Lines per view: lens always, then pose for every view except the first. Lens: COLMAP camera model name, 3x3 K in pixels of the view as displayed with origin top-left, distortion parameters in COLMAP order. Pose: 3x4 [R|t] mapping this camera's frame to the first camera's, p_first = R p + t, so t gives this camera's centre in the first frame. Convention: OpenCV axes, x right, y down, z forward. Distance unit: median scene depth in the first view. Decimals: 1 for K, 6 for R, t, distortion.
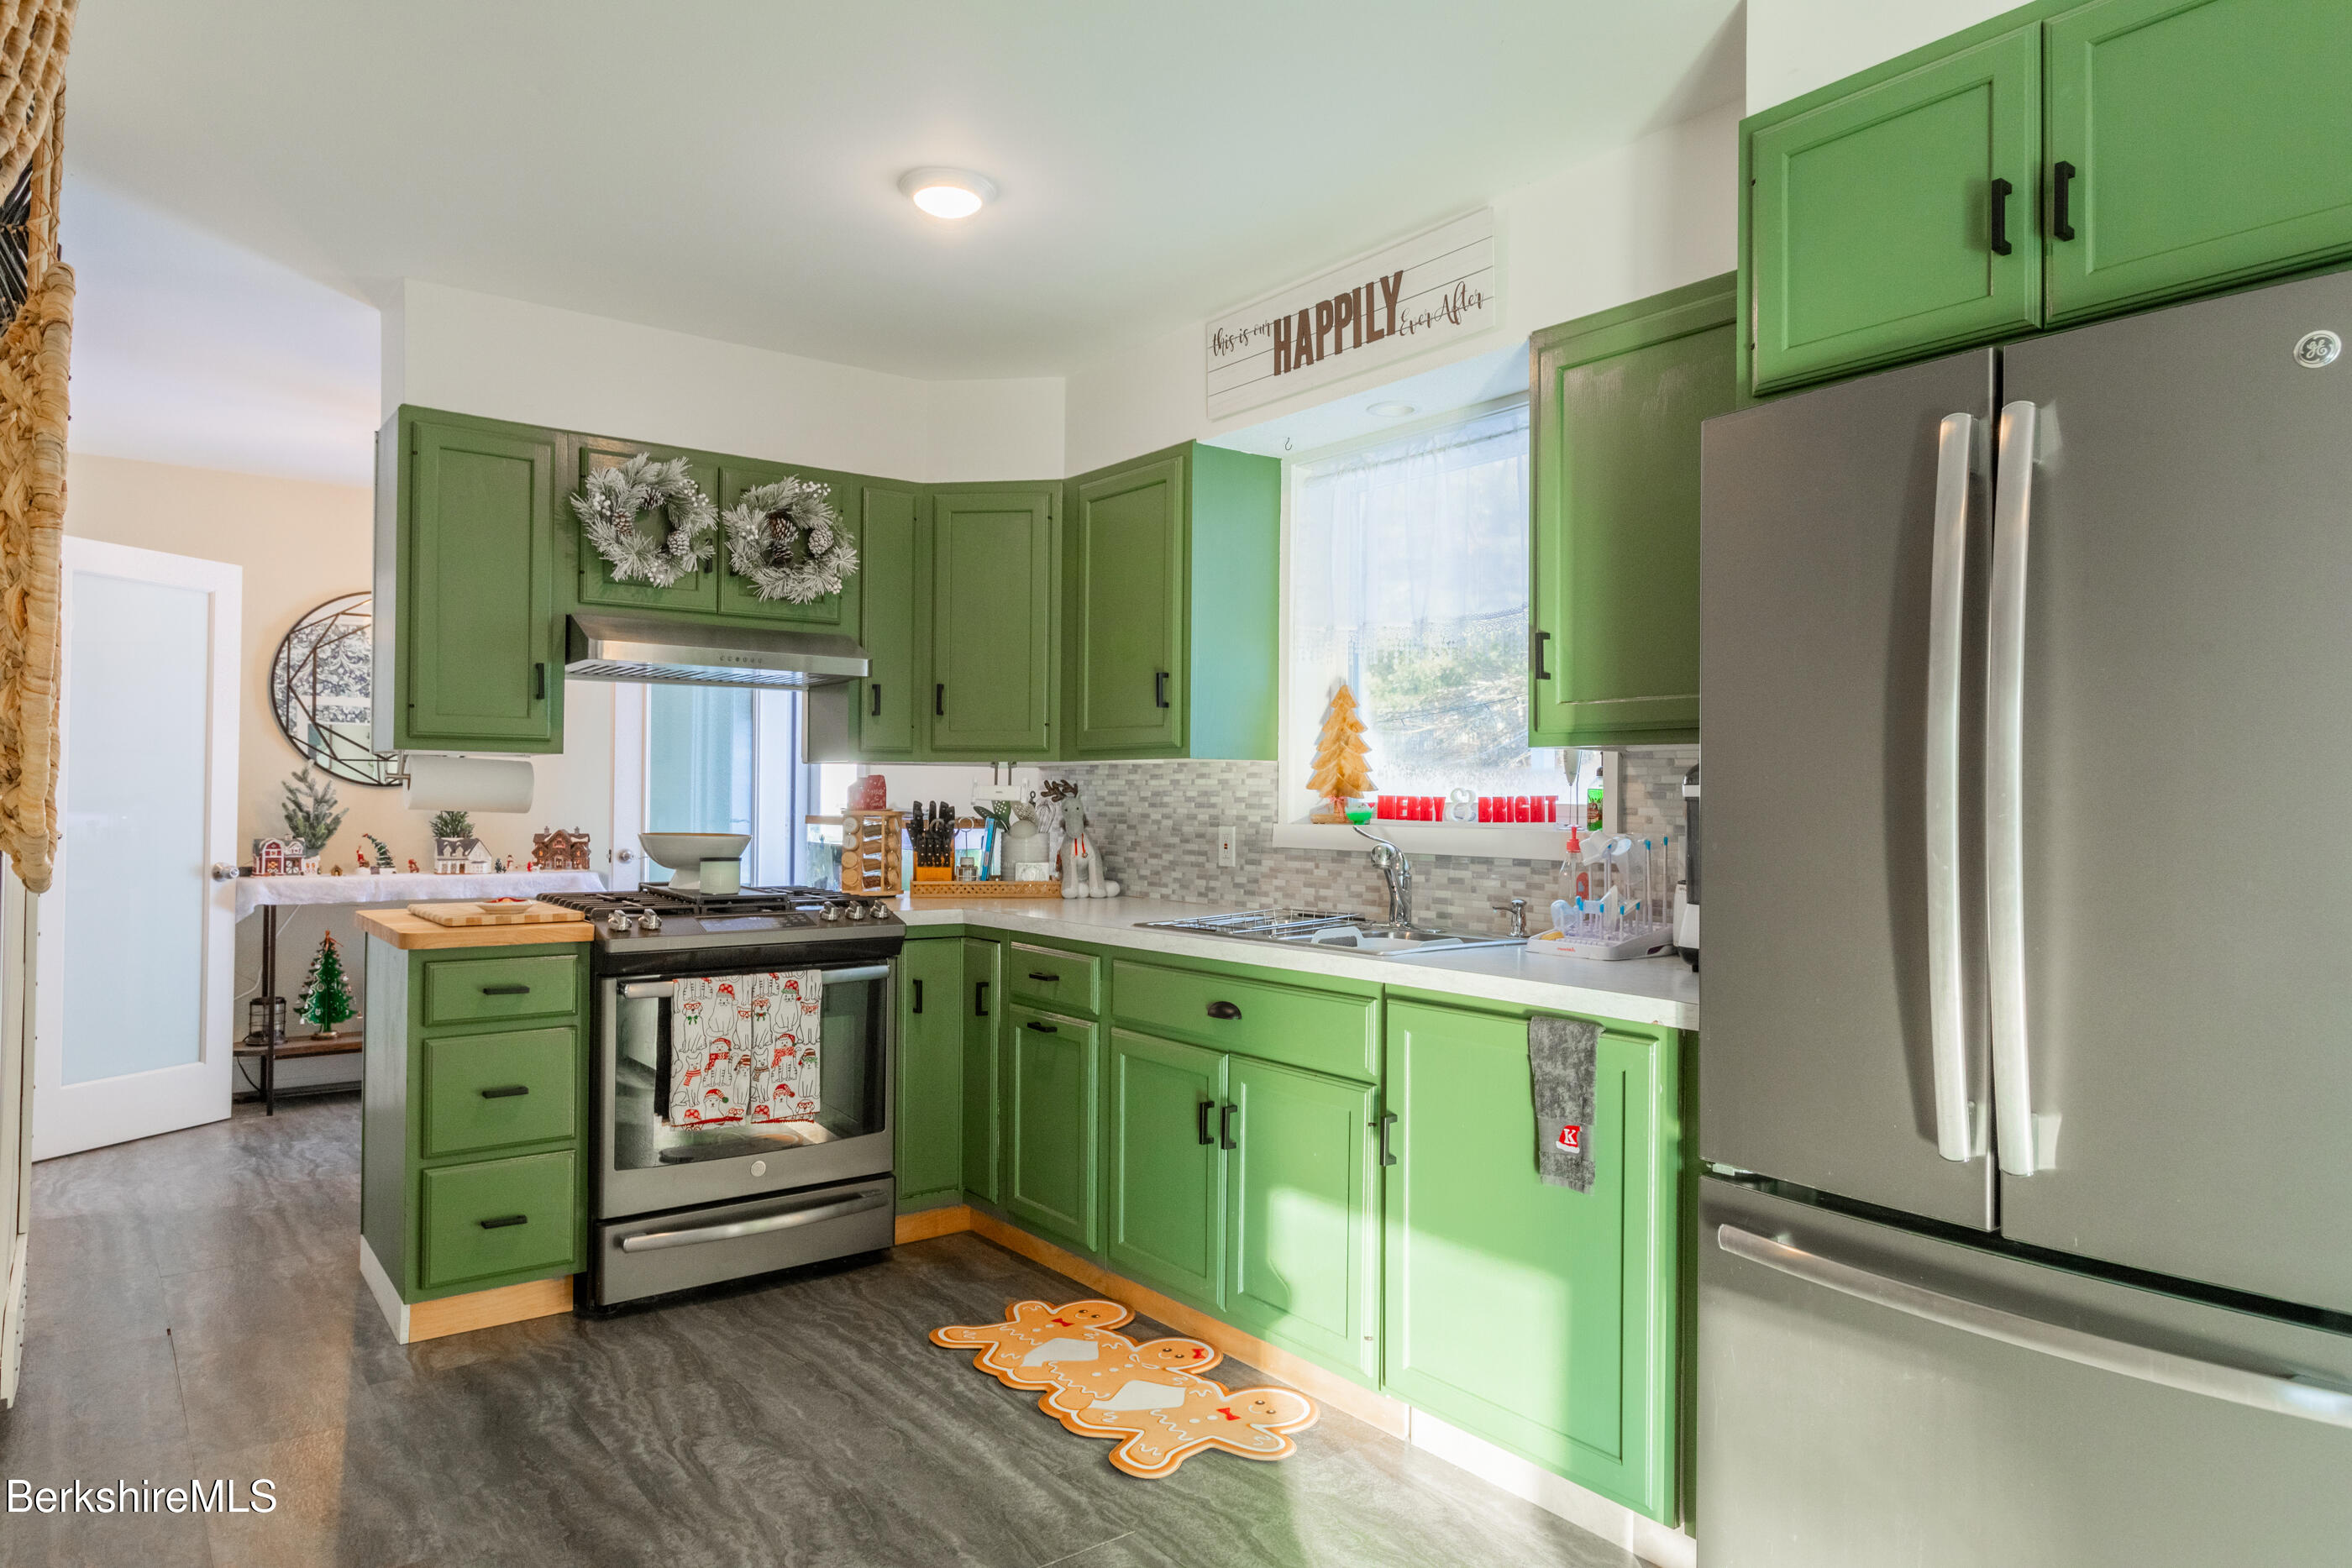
lens RADIAL K [[1442.0, 0, 1184.5], [0, 1442.0, 782.4], [0, 0, 1]] dist [-0.001509, 0.001991]
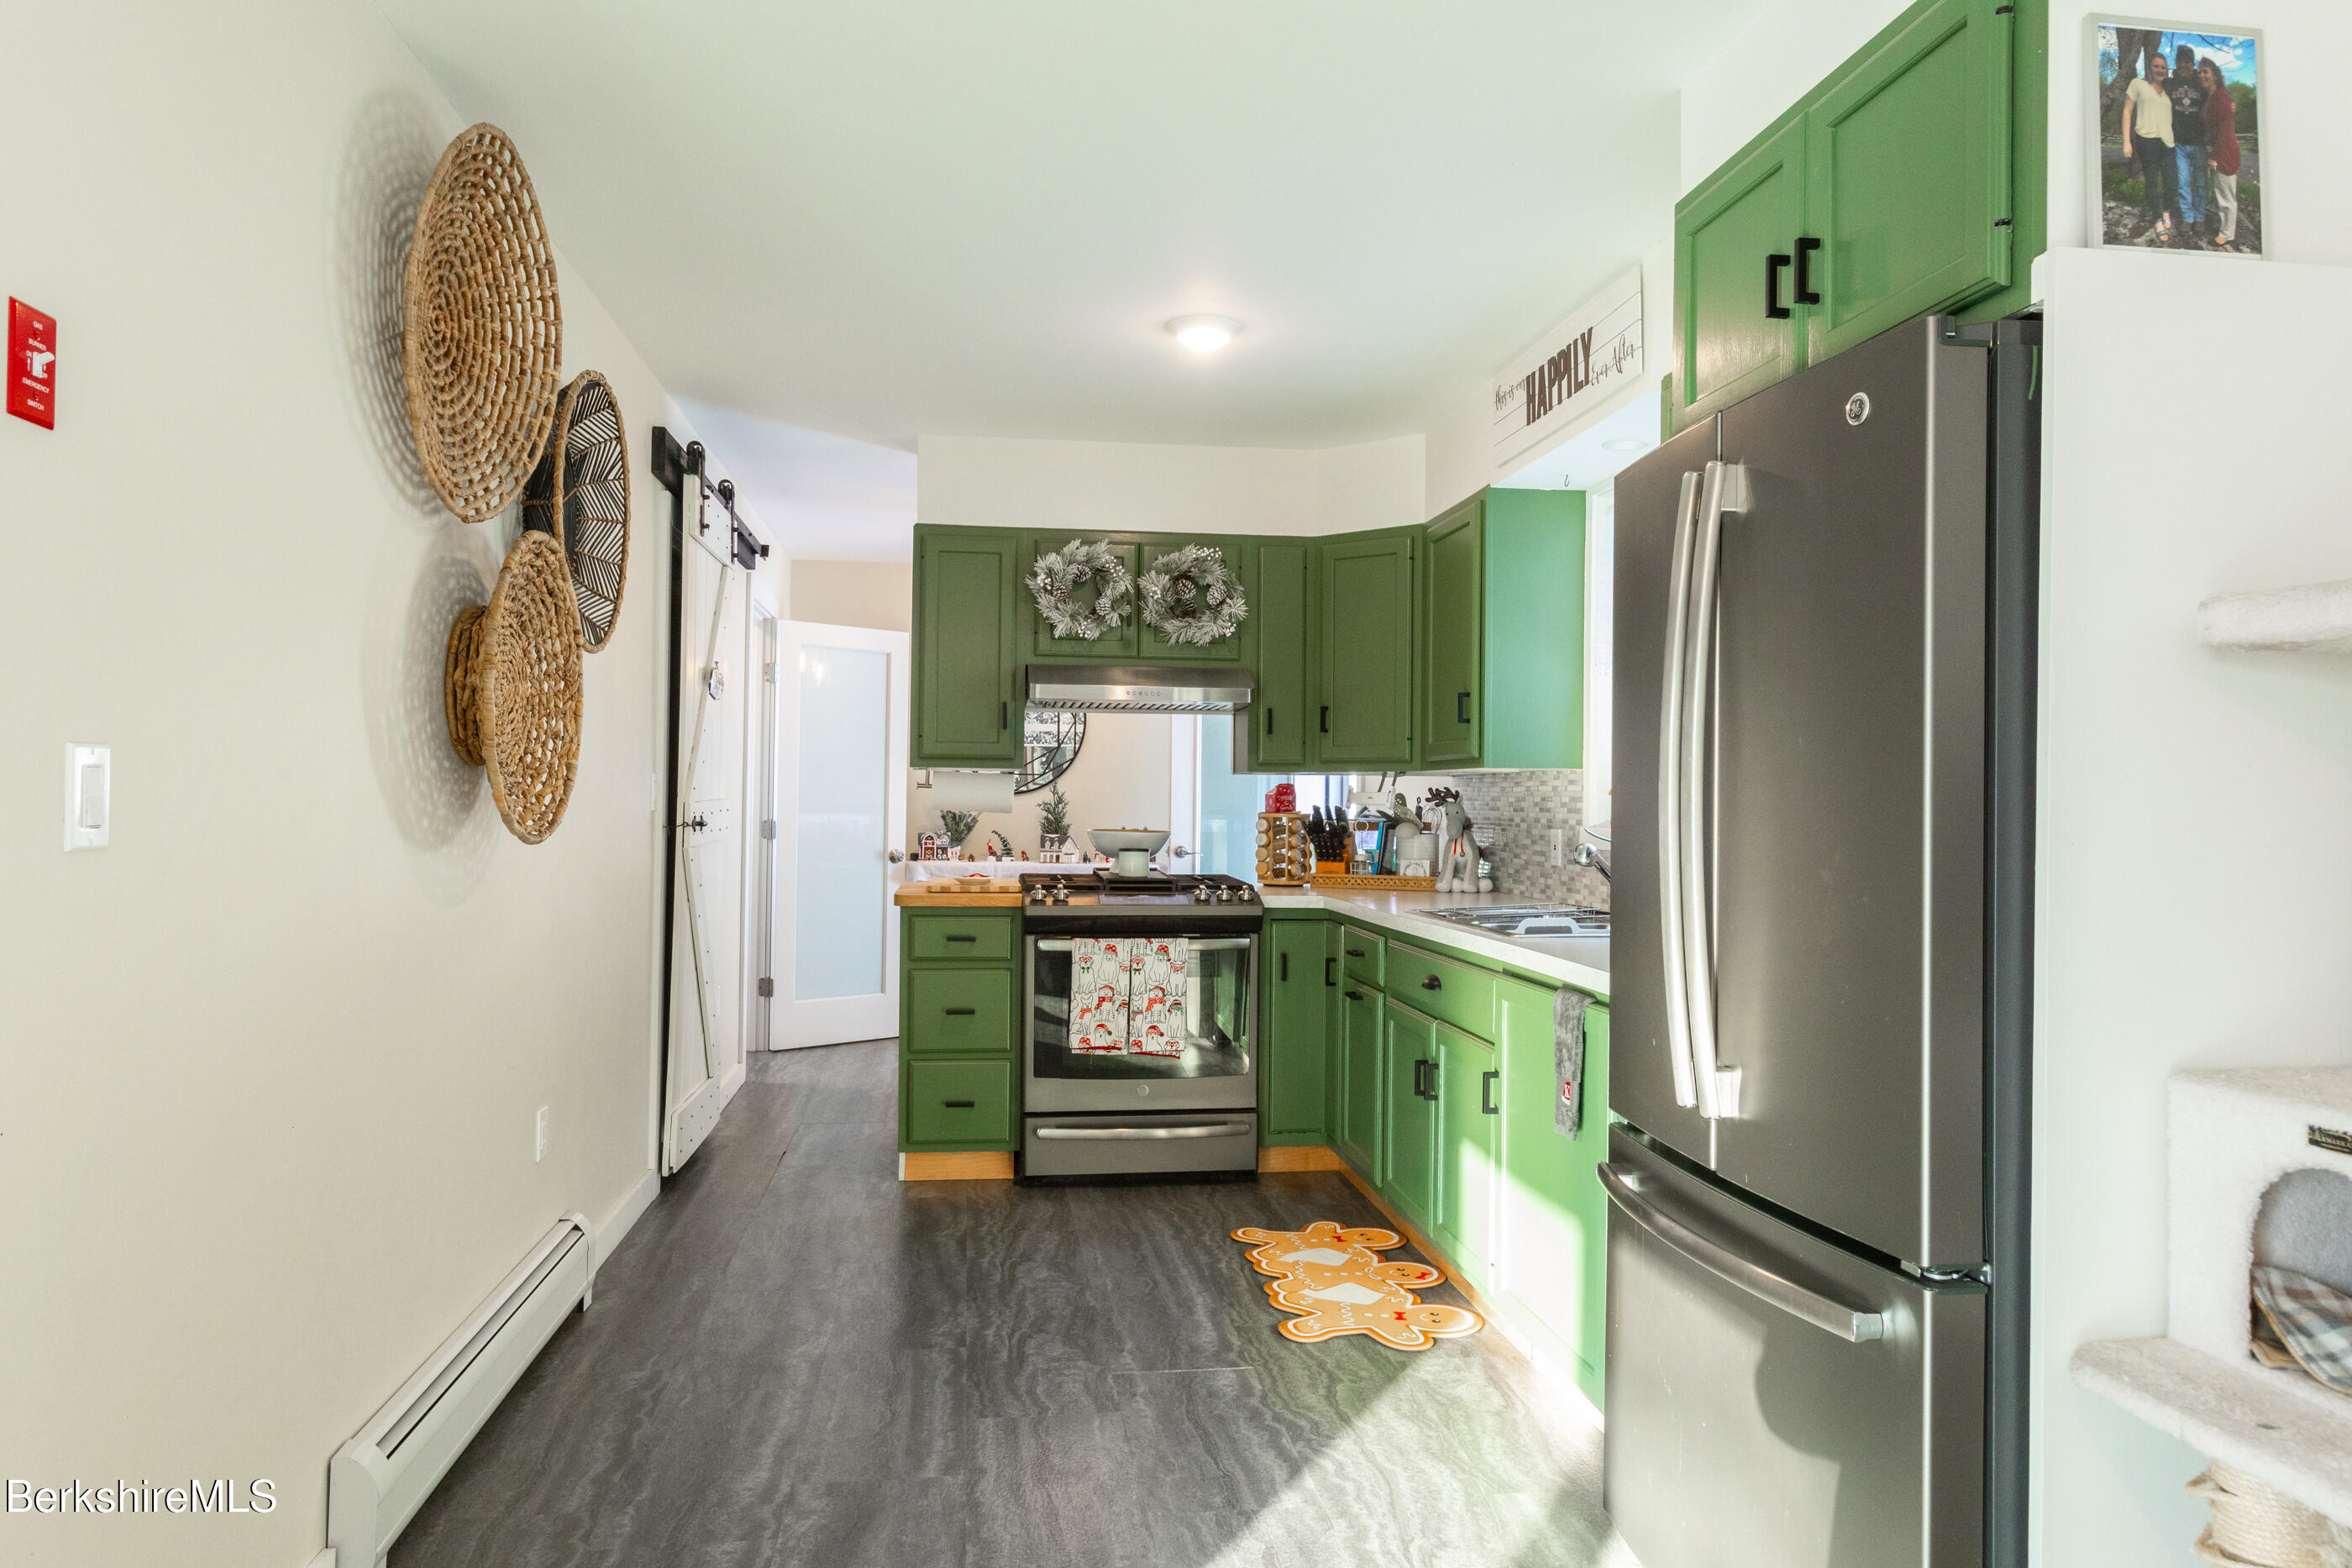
lens RADIAL K [[1475.8, 0, 1176.0], [0, 1475.8, 784.0], [0, 0, 1]] dist [-0.022142, 0.023402]
pose [[0.867288, -0.004394, -0.497788, 0.385913], [0.001856, 0.999983, -0.005593, 0.002337], [0.497804, 0.003927, 0.867281, -0.124410]]
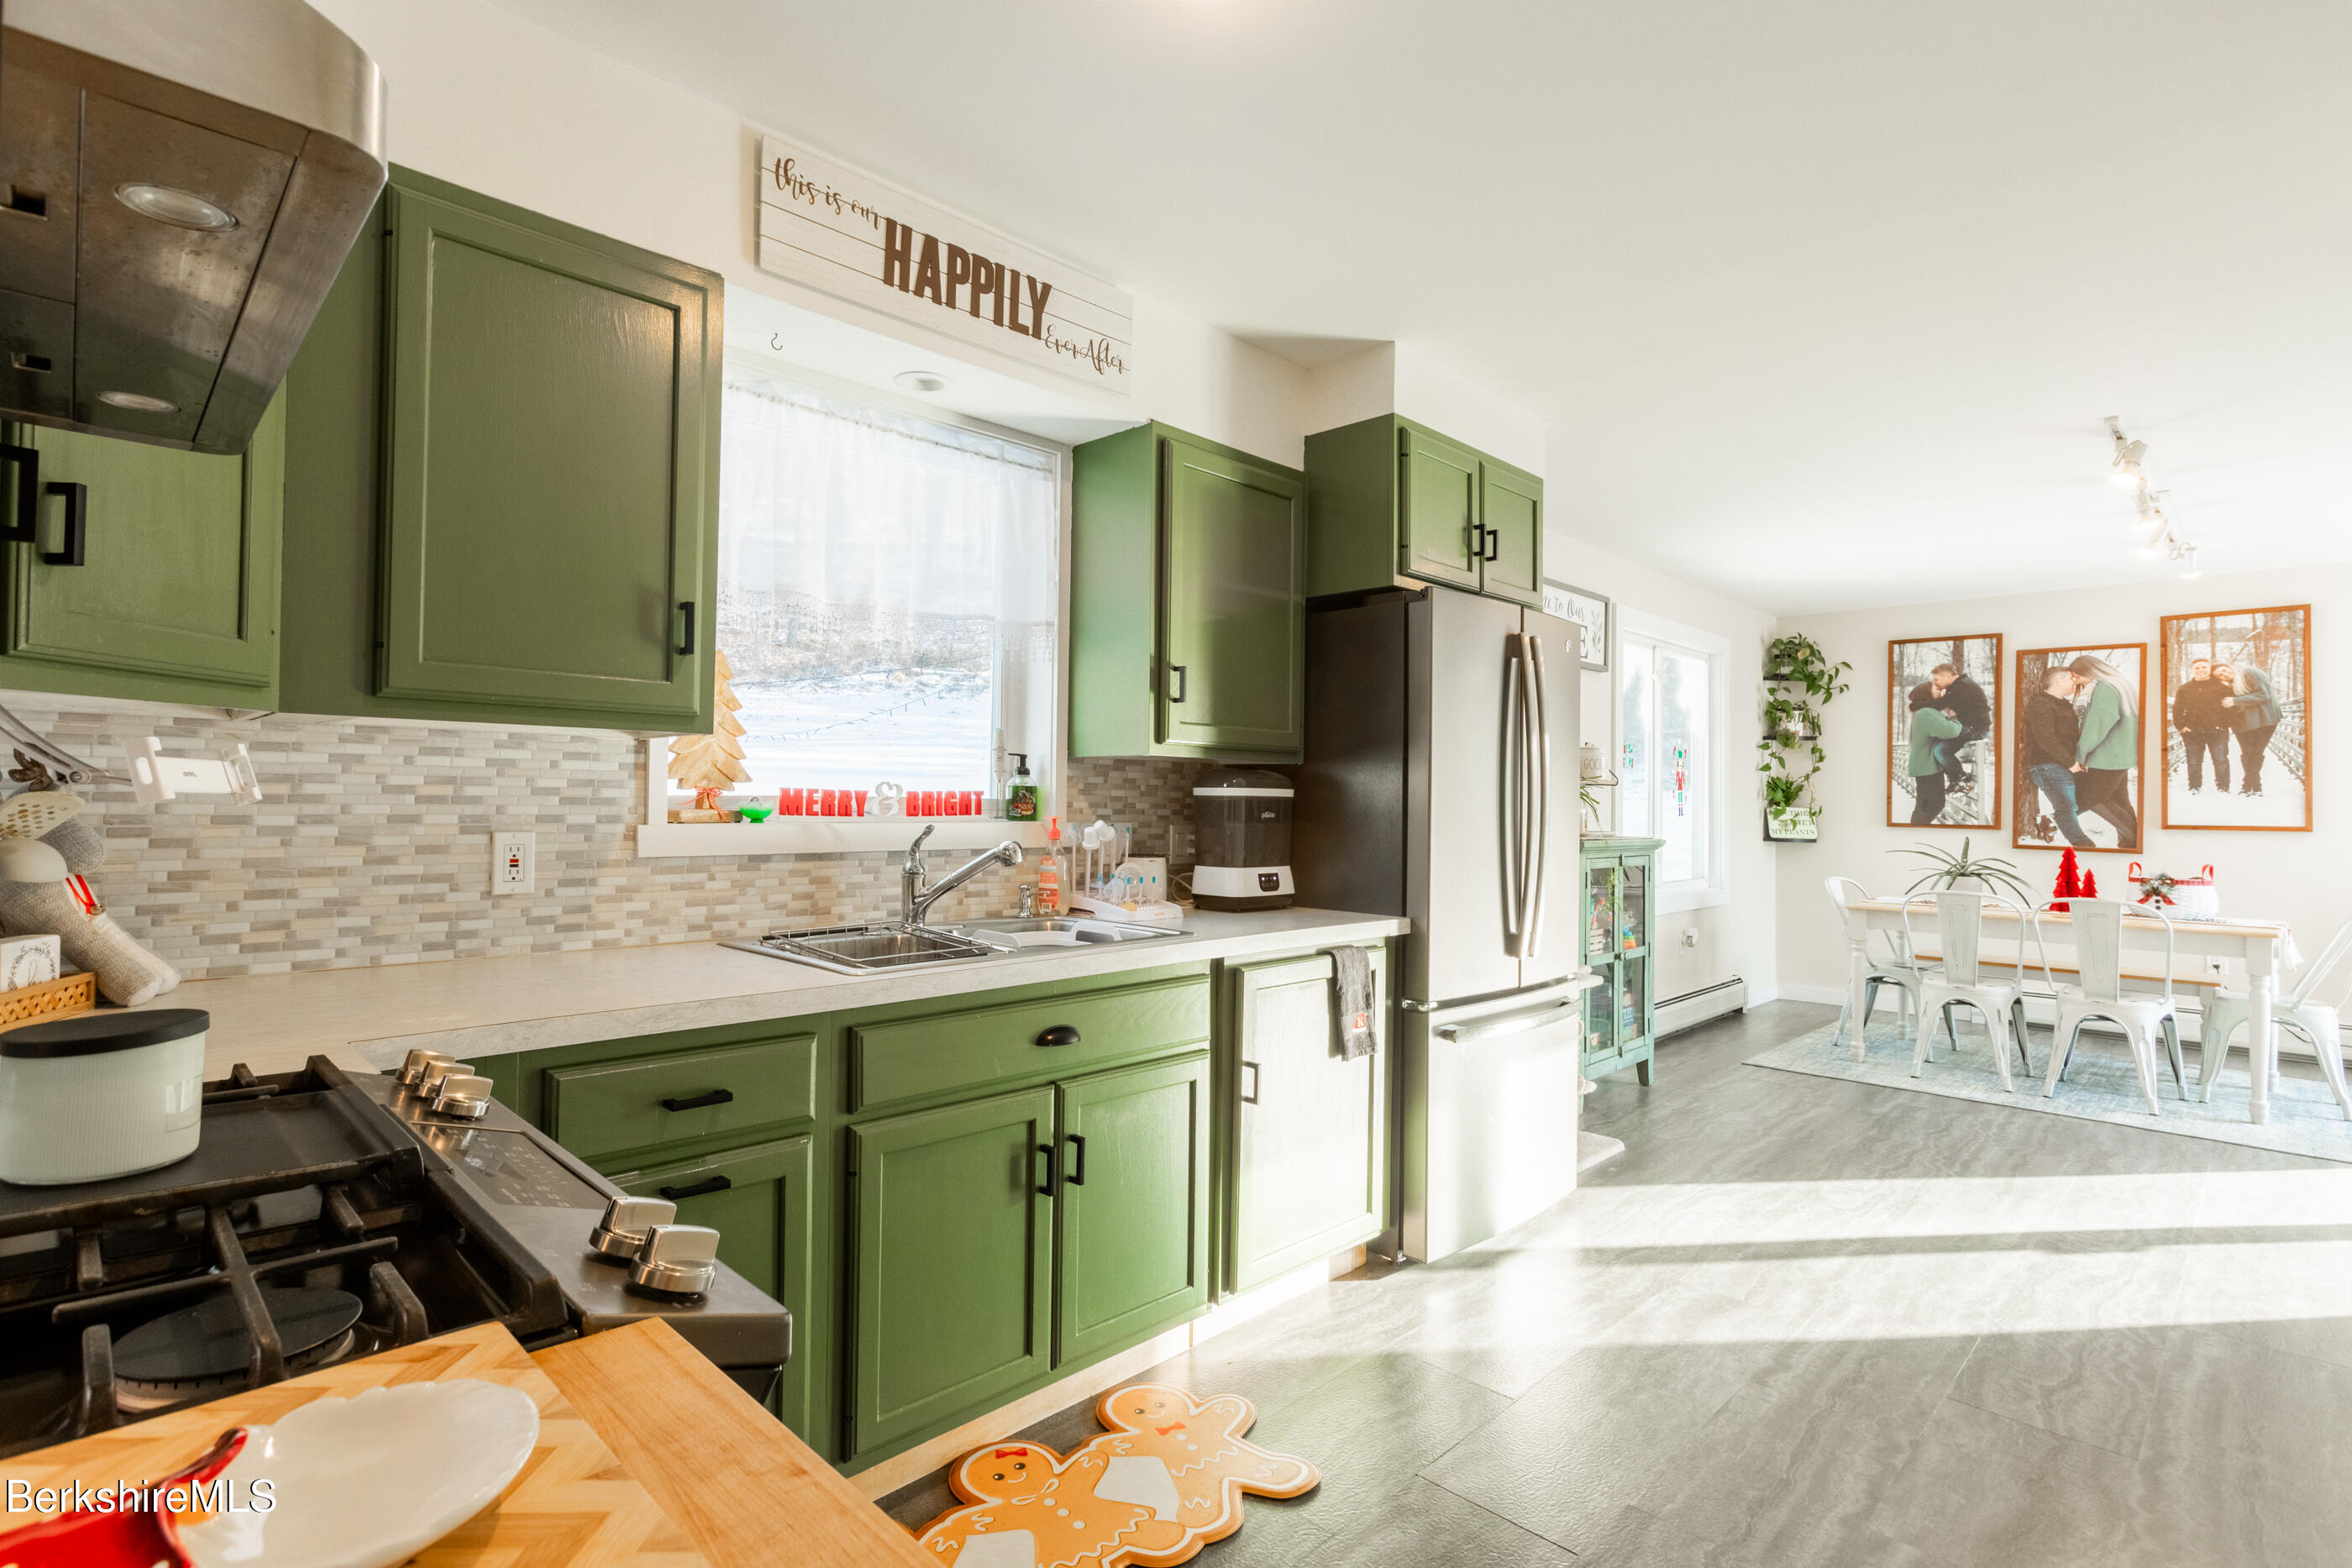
lens RADIAL K [[1136.7, 0, 1176.0], [0, 1136.7, 784.0], [0, 0, 1]] dist [-0.019177, 0.015104]
pose [[-0.126689, 0.005918, 0.991925, -0.589489], [-0.024612, 0.999656, -0.009108, 0.007350], [-0.991637, -0.025567, -0.126500, 0.889508]]
